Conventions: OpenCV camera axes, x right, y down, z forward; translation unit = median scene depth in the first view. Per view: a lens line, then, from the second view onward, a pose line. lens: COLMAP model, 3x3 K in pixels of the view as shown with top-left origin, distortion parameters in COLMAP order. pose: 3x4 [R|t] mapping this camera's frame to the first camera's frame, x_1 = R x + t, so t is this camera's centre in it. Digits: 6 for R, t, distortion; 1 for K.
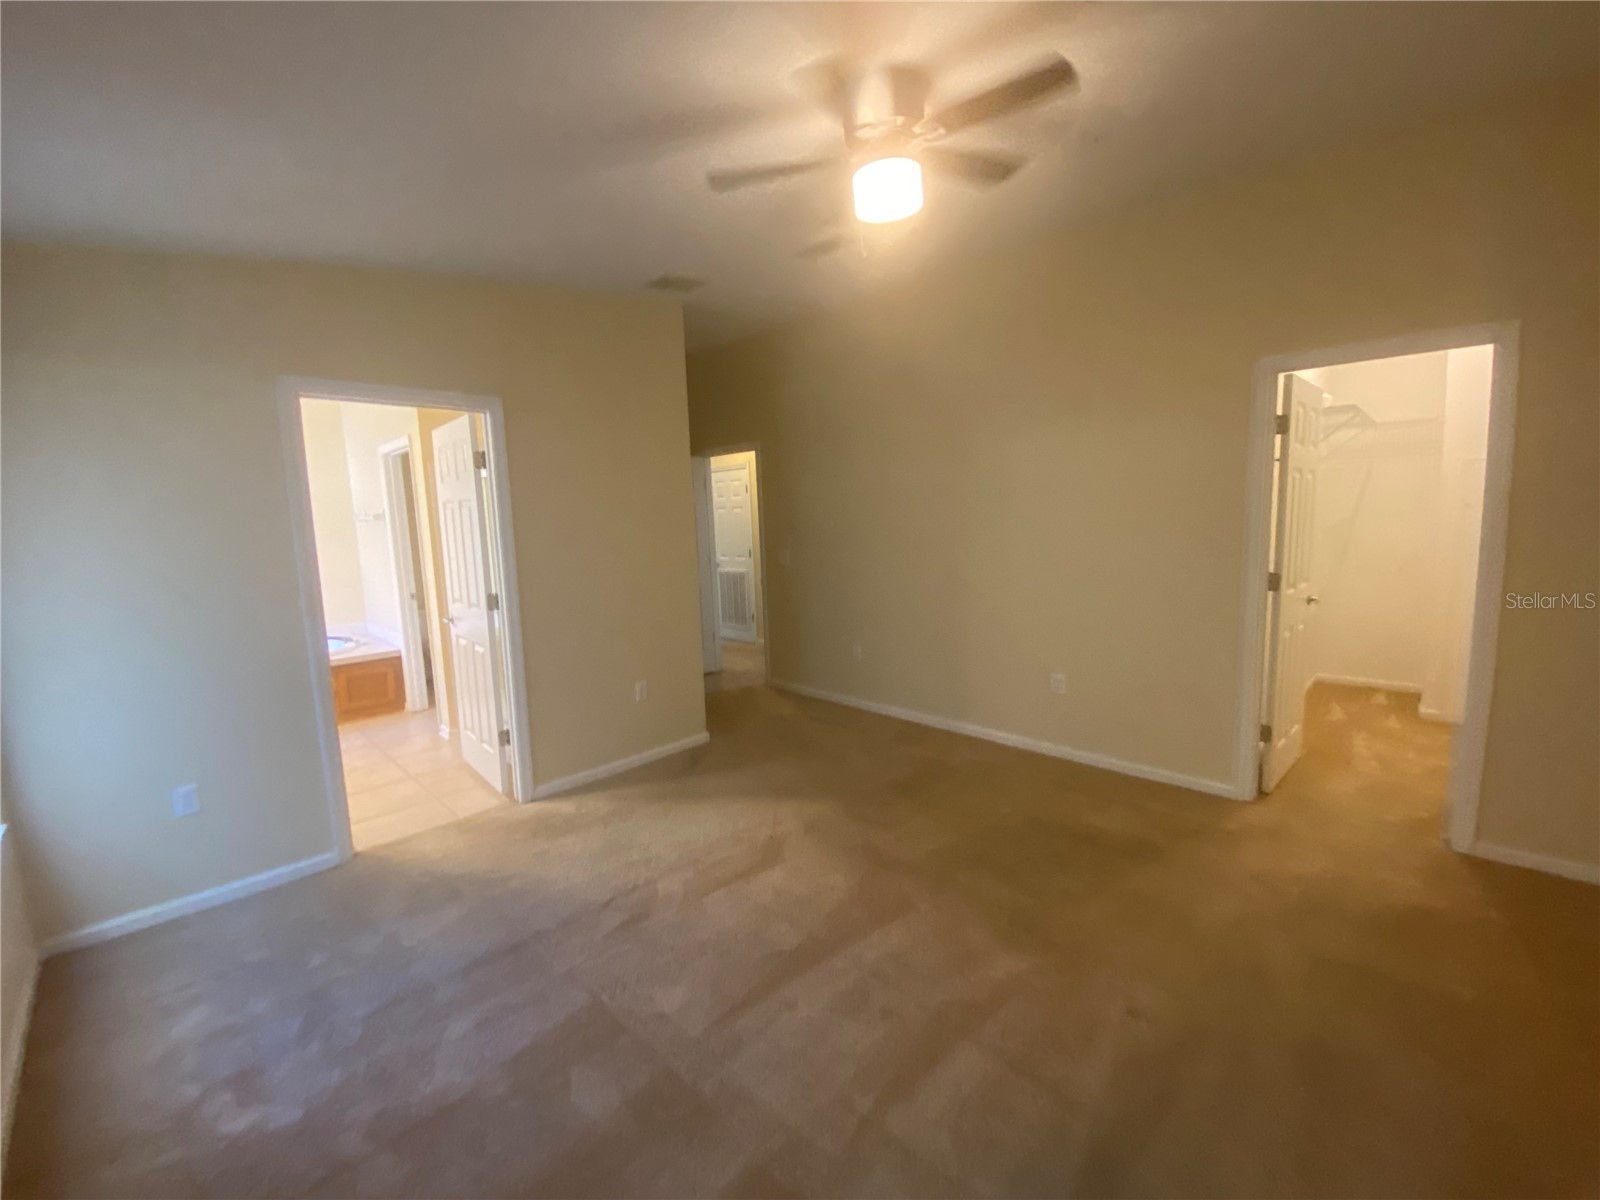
lens RADIAL K [[654.0, 0, 794.5], [0, 654.0, 594.4], [0, 0, 1]] dist [0.035248, -0.028163]
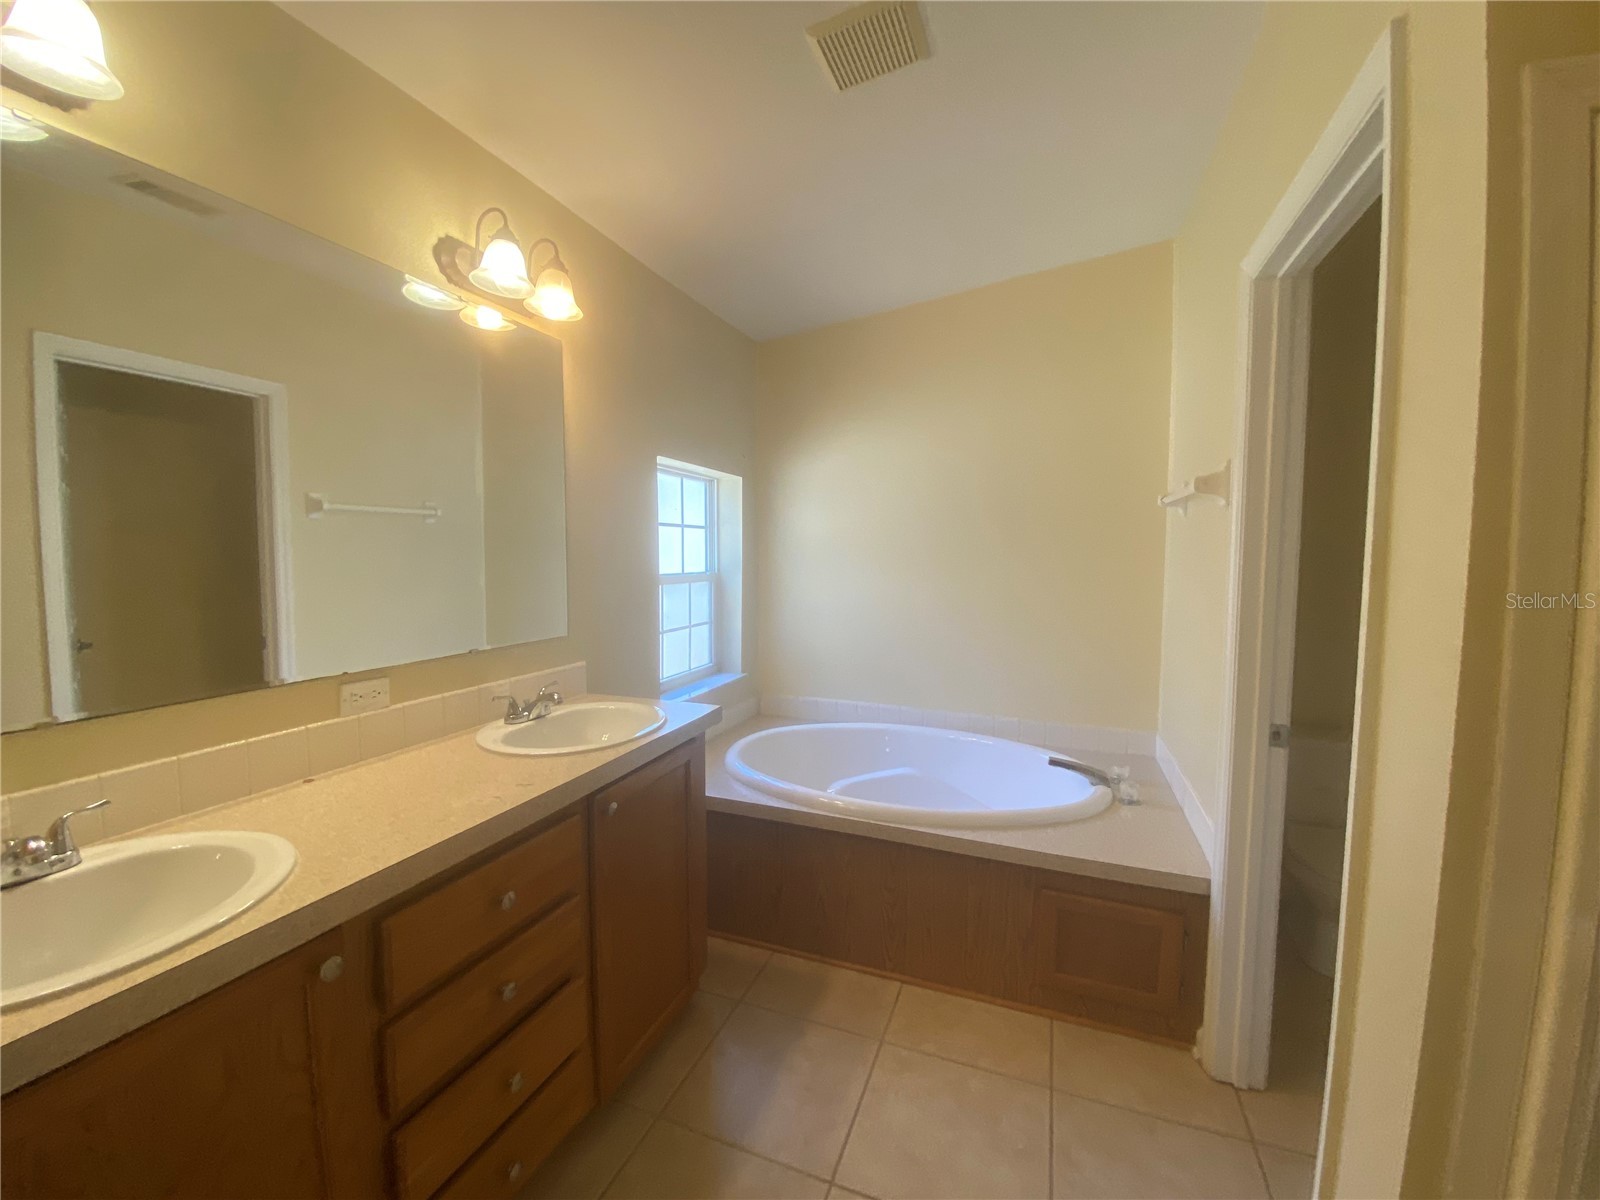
lens RADIAL K [[654.0, 0, 794.5], [0, 654.0, 594.4], [0, 0, 1]] dist [0.035248, -0.028163]
pose [[0.415163, 0.105248, -0.903638, -0.486238], [-0.123986, 0.990563, 0.058409, -0.061641], [0.901259, 0.087790, 0.424295, 0.803201]]
